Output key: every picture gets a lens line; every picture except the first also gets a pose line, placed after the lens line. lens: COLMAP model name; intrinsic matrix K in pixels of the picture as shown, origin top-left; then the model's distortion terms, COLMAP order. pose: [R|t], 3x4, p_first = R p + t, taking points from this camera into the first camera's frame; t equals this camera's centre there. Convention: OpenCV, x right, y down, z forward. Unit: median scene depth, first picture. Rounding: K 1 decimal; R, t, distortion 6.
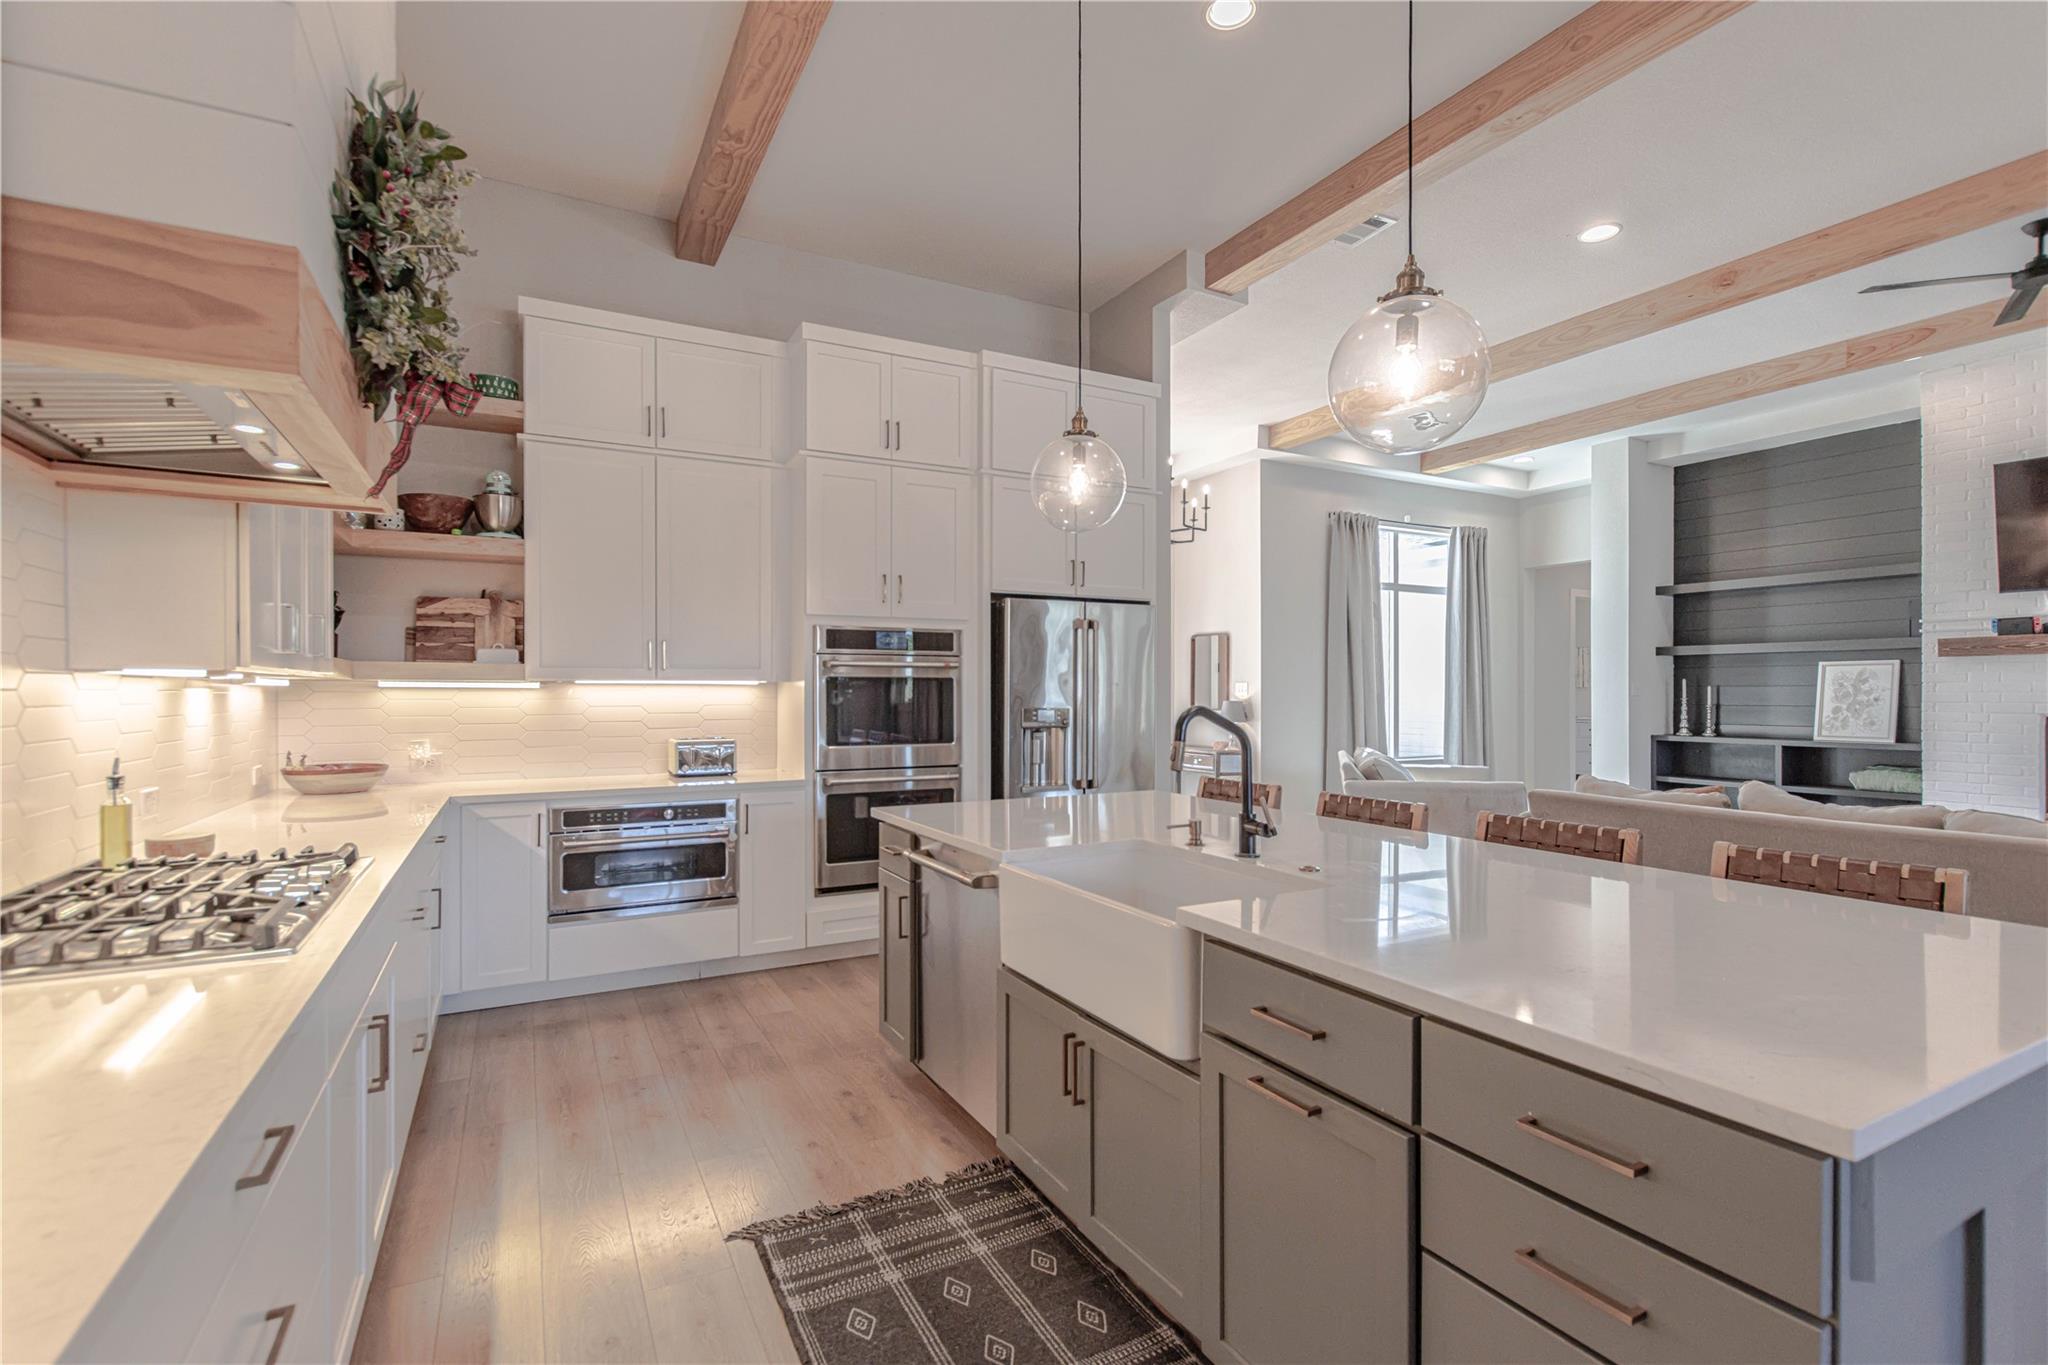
lens RADIAL K [[909.5, 0, 1016.9], [0, 909.5, 688.4], [0, 0, 1]] dist [0.000441, 0.000035]
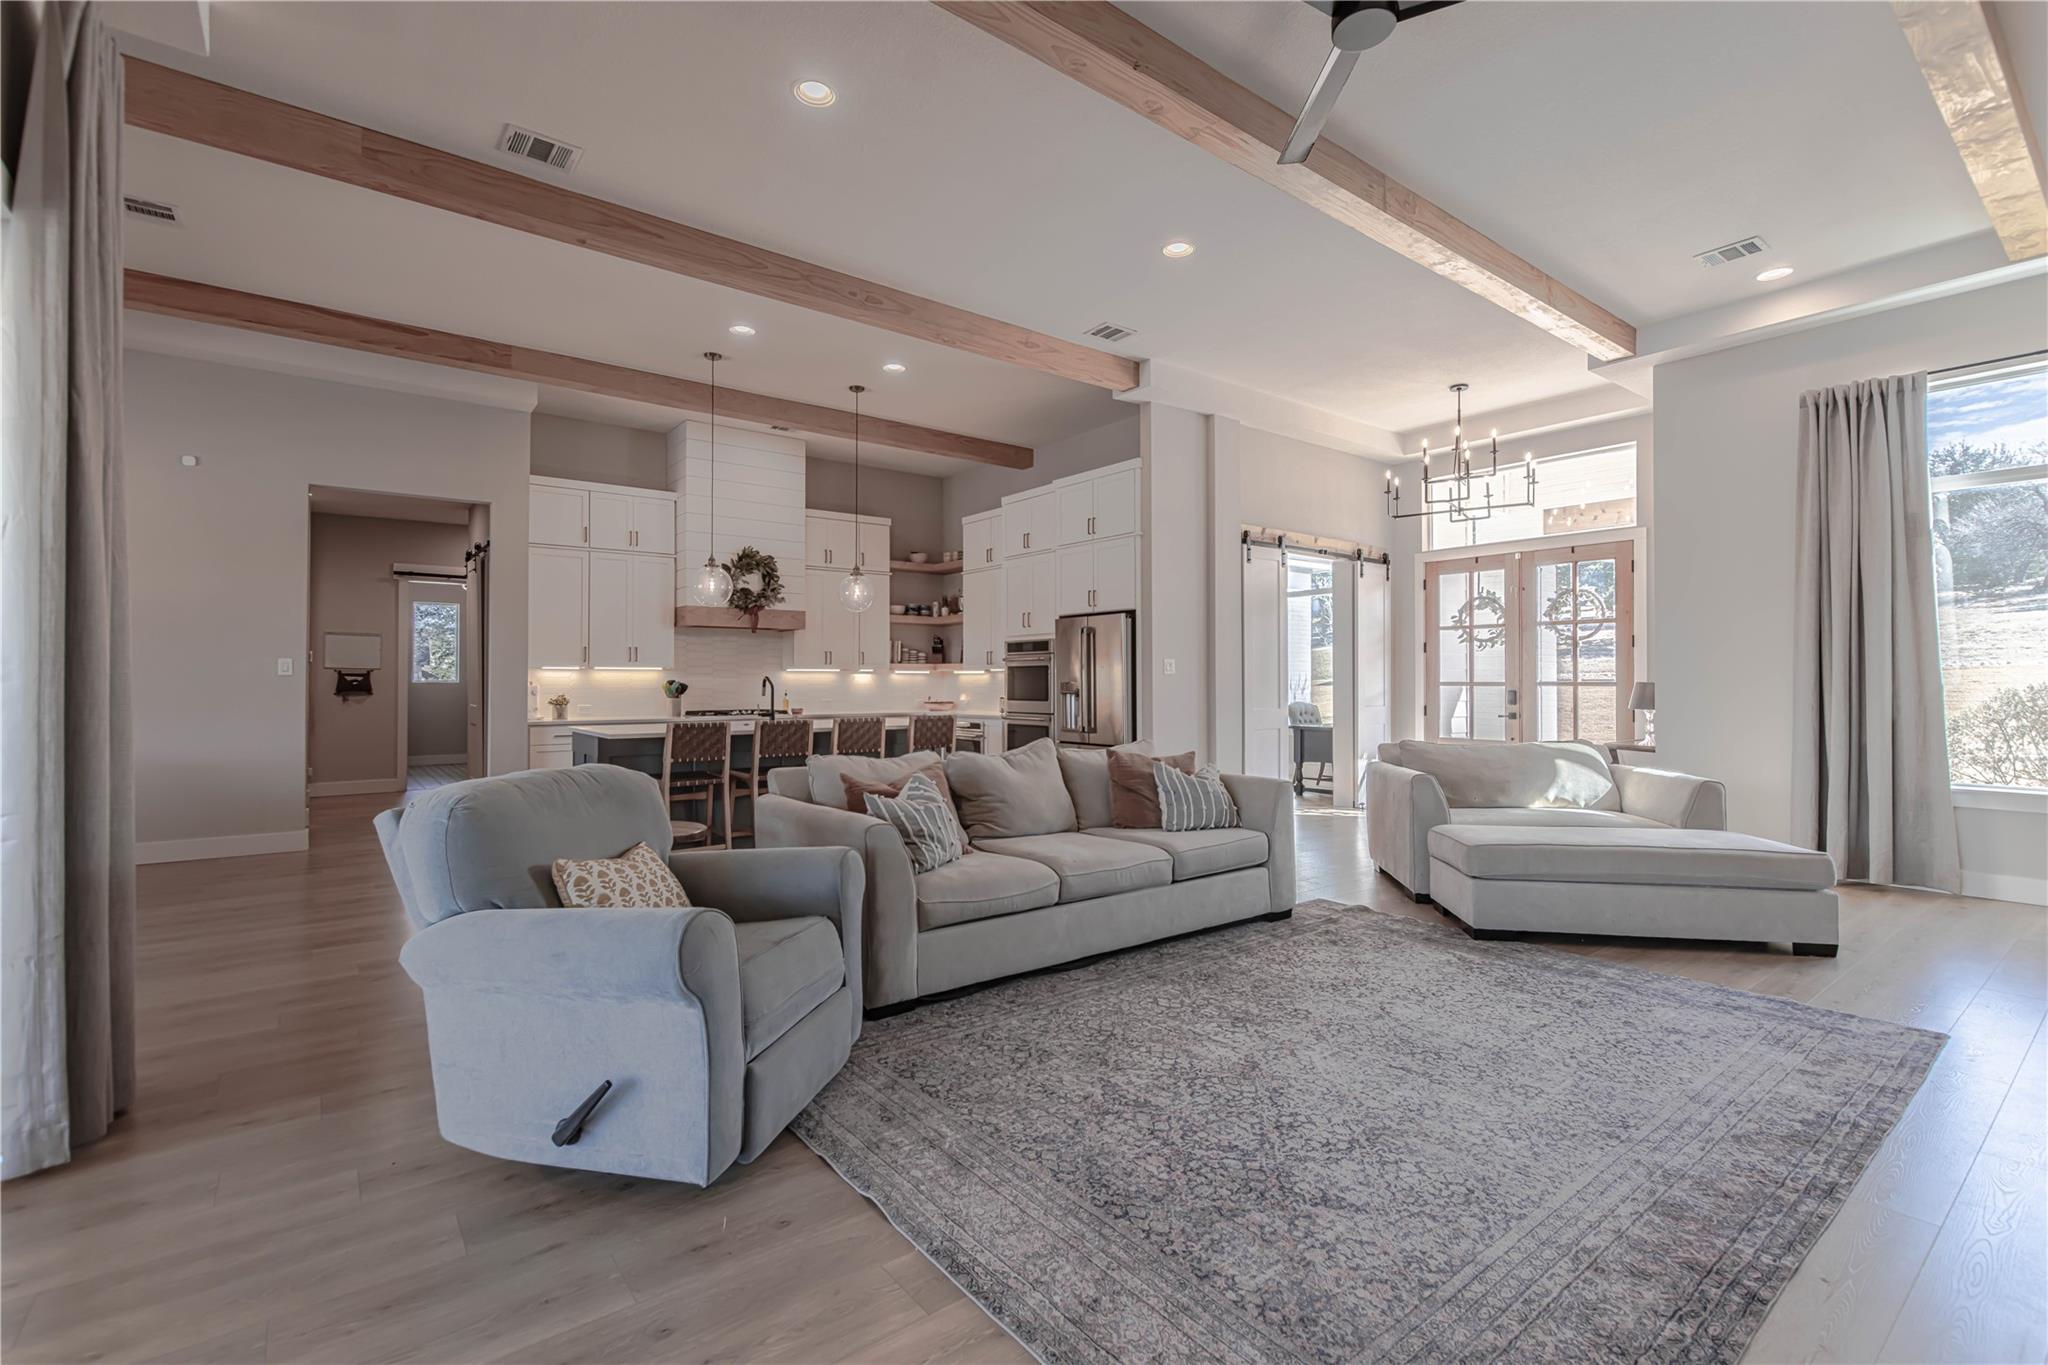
lens RADIAL K [[909.5, 0, 1022.1], [0, 909.5, 680.6], [0, 0, 1]] dist [0.000441, 0.000035]
pose [[0.171614, -0.002493, -0.985161, 1.792025], [-0.000125, 0.999997, -0.002553, 0.024464], [0.985164, 0.000561, 0.171613, 0.664941]]
